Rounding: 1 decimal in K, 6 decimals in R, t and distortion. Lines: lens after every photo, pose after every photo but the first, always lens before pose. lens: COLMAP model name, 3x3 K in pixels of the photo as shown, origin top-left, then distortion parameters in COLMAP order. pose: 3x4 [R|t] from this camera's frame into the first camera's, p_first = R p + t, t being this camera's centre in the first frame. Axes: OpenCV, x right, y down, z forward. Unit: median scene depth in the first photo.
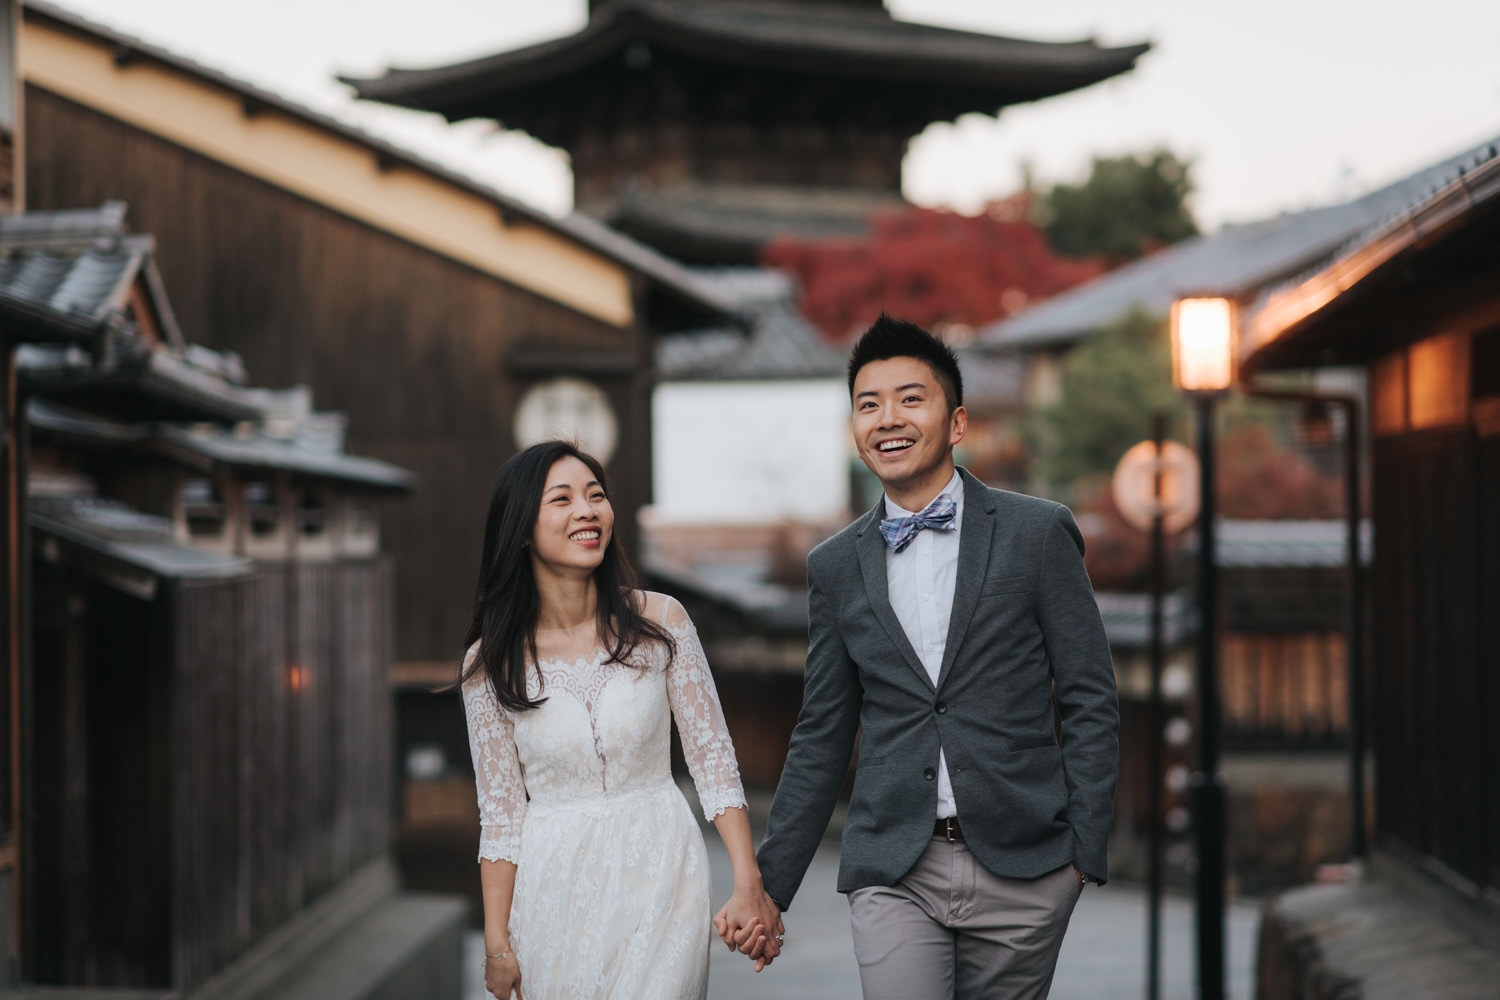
lens RADIAL K [[3720.3, 0, 751.3], [0, 3720.3, 499.2], [0, 0, 1]] dist [-0.049964, 0.000000]
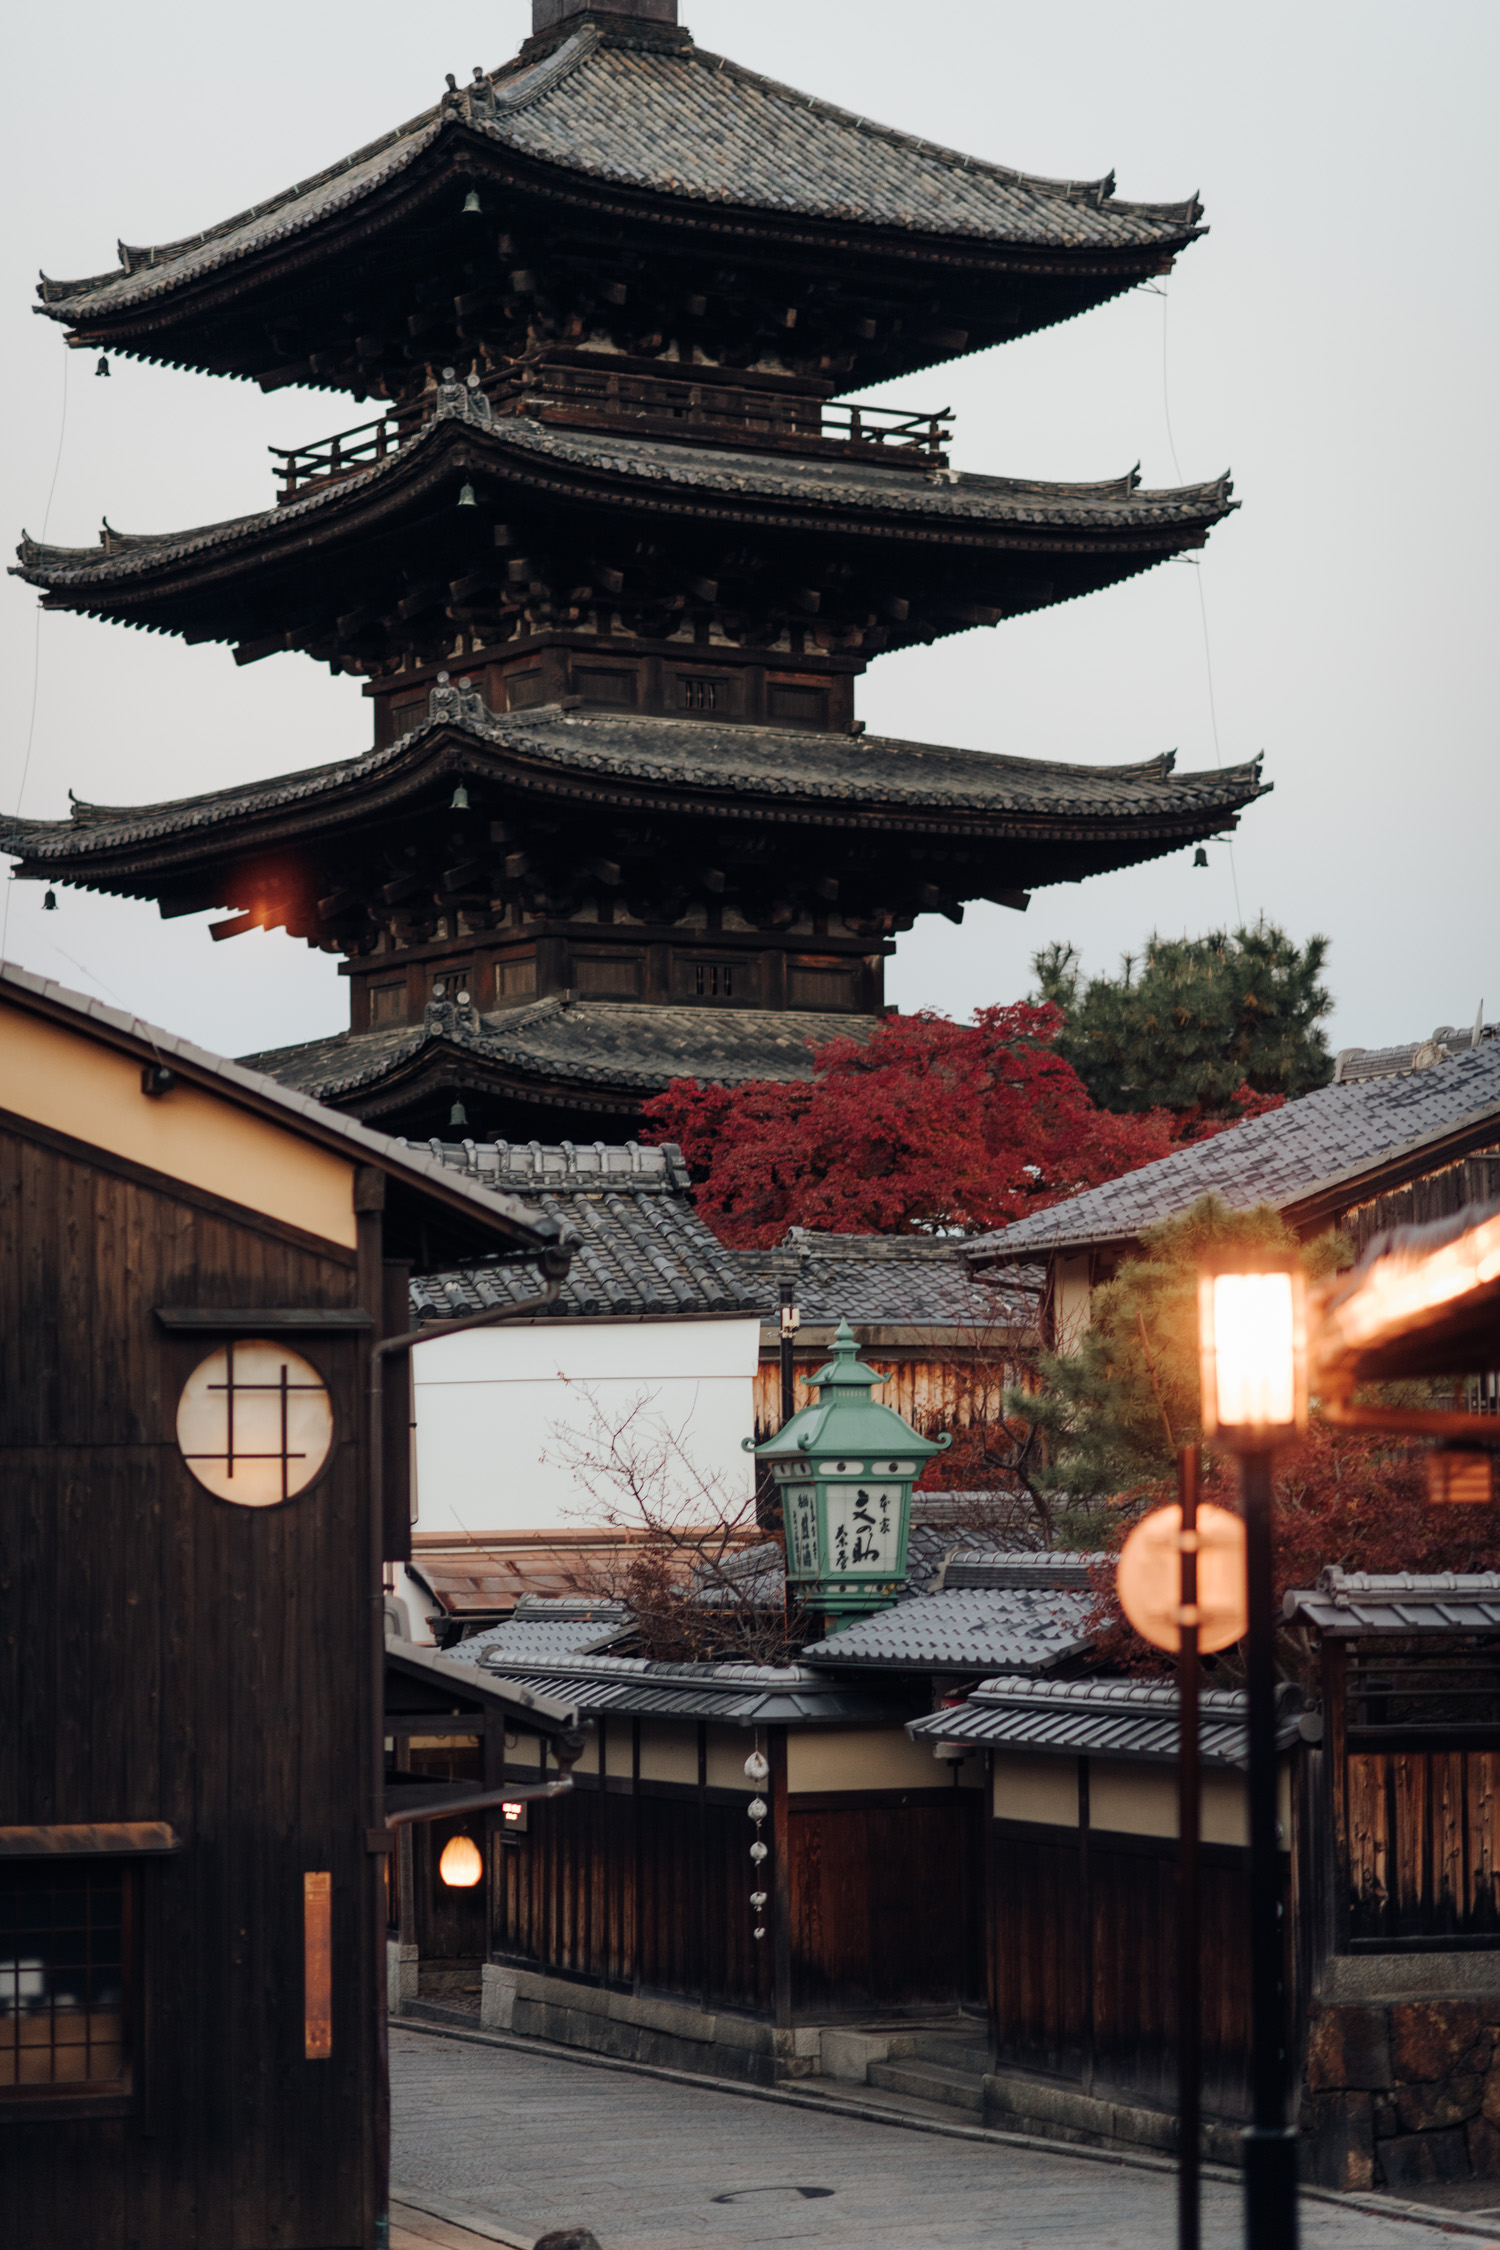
lens RADIAL K [[5580.4, 0, 752.7], [0, 5580.4, 1130.1], [0, 0, 1]] dist [-0.049964, 0.000000]
pose [[0.999906, -0.001723, 0.013632, 0.019042], [0.002510, 0.998318, -0.057927, -0.013917], [-0.013509, 0.057955, 0.998228, 0.087468]]
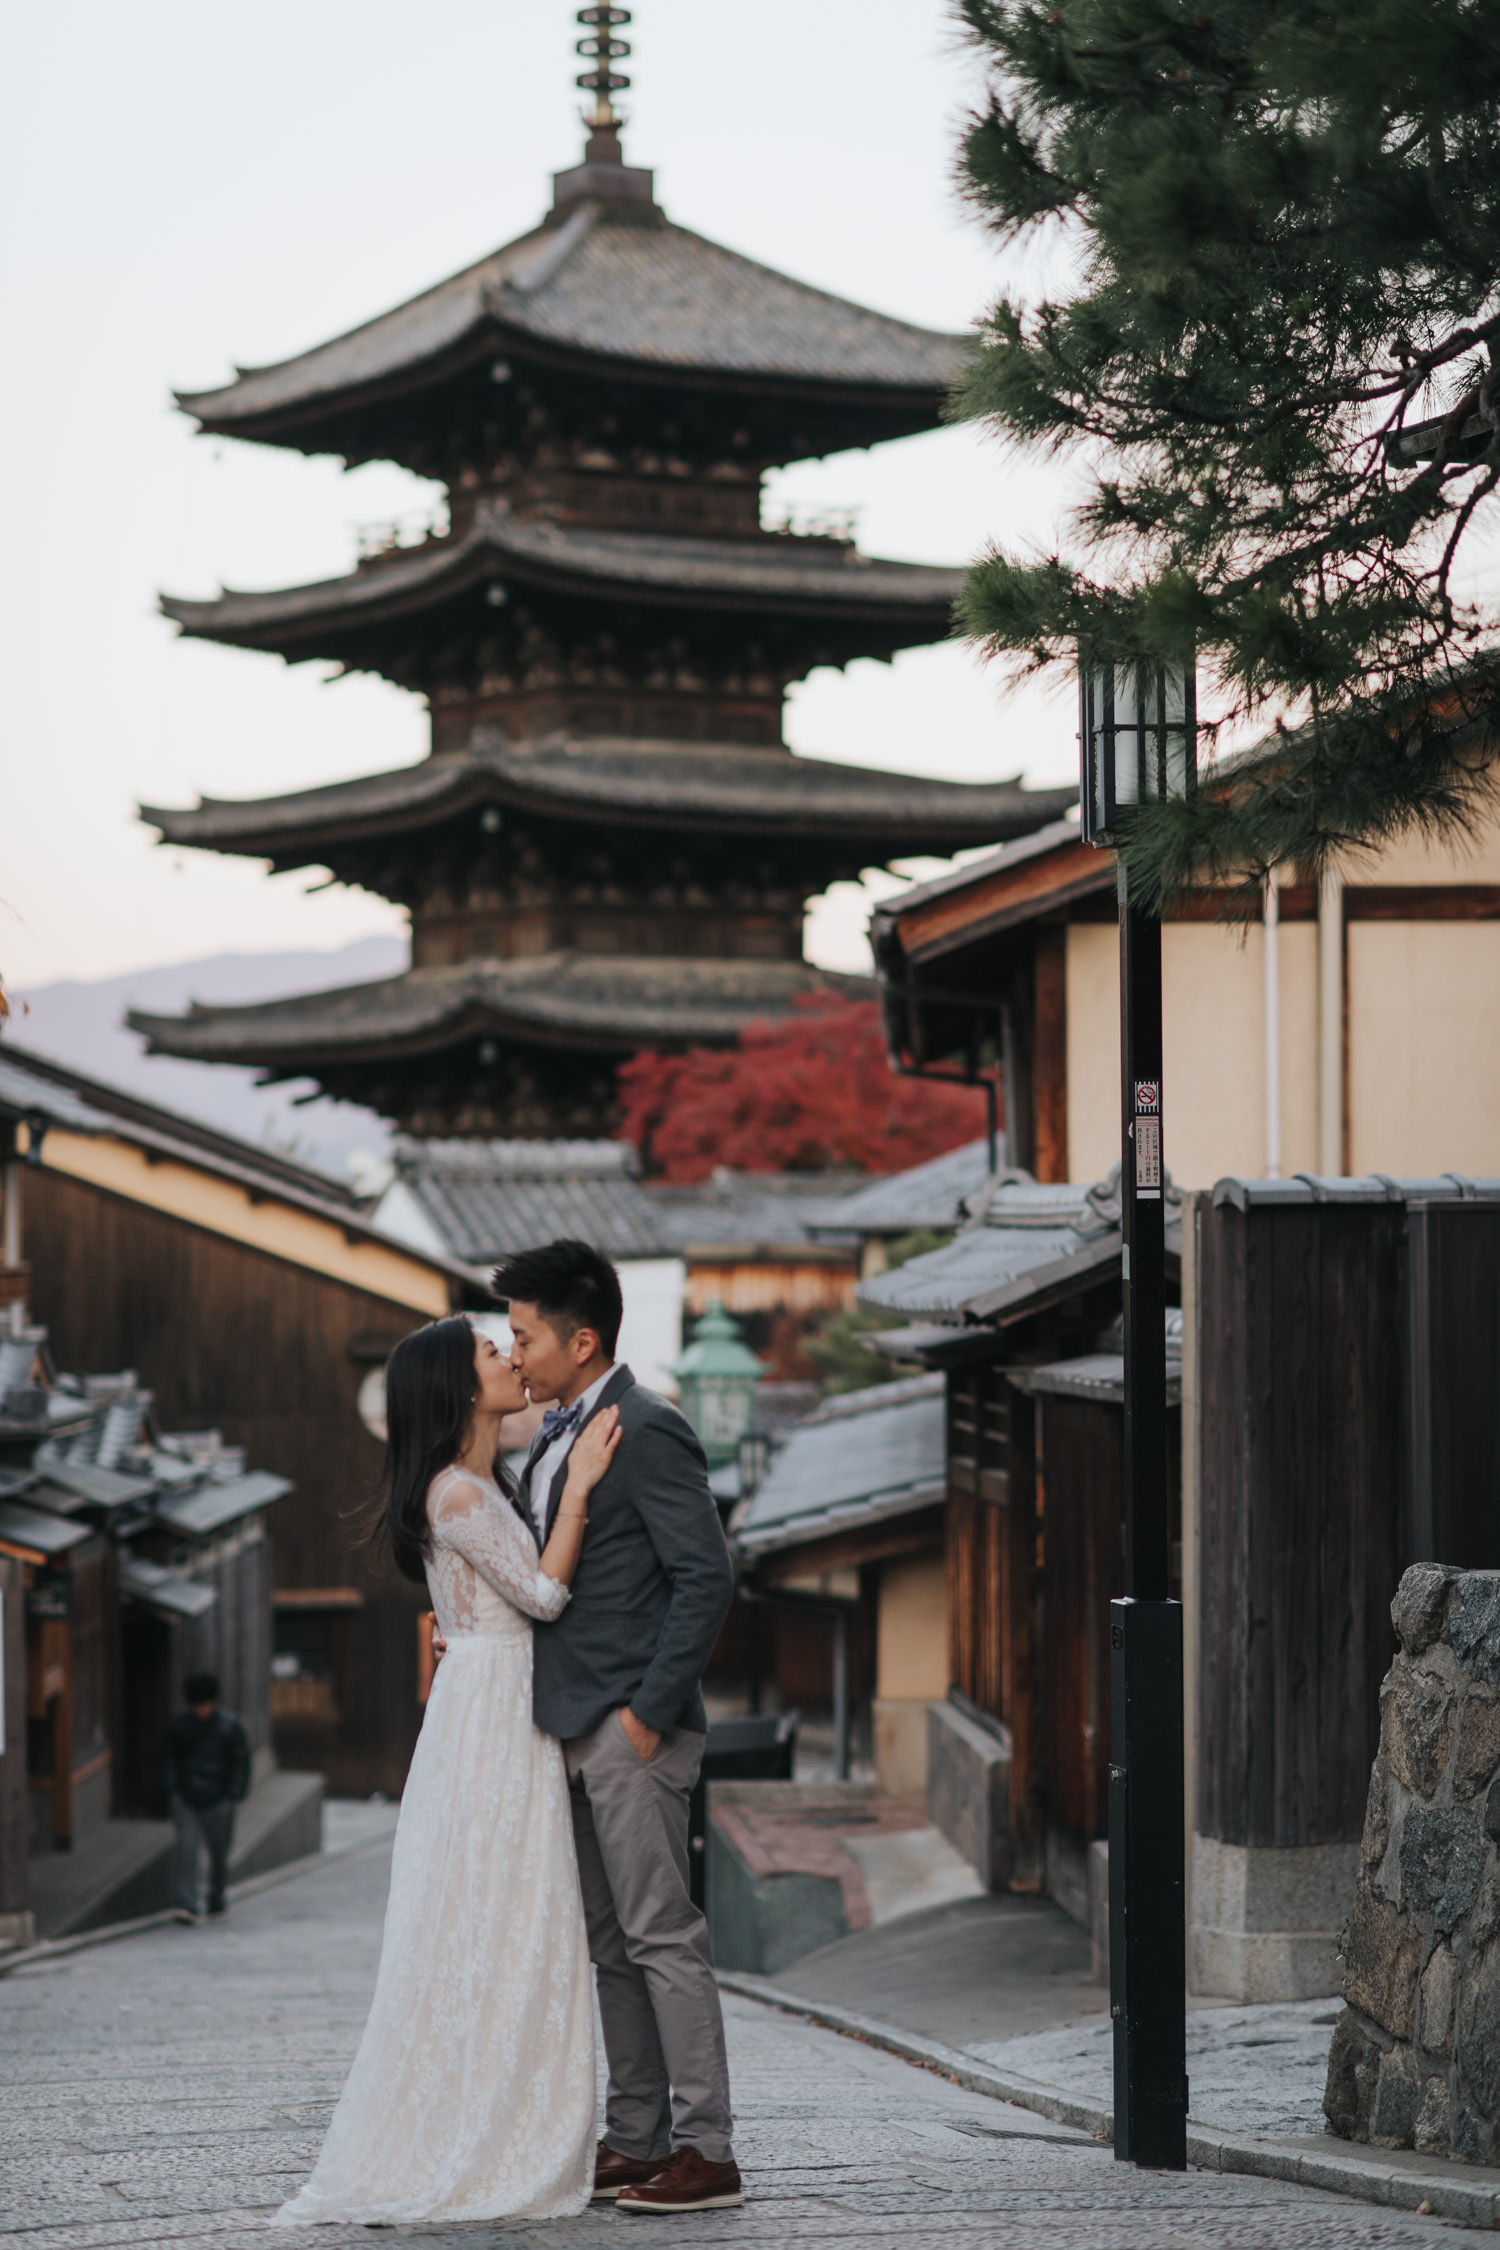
lens RADIAL K [[5580.4, 0, 746.4], [0, 5580.4, 1123.0], [0, 0, 1]] dist [-0.049964, 0.000000]
pose [[0.999951, 0.004685, 0.008732, 0.051308], [-0.004612, 0.999954, -0.008405, -0.097511], [-0.008771, 0.008365, 0.999927, -0.889596]]
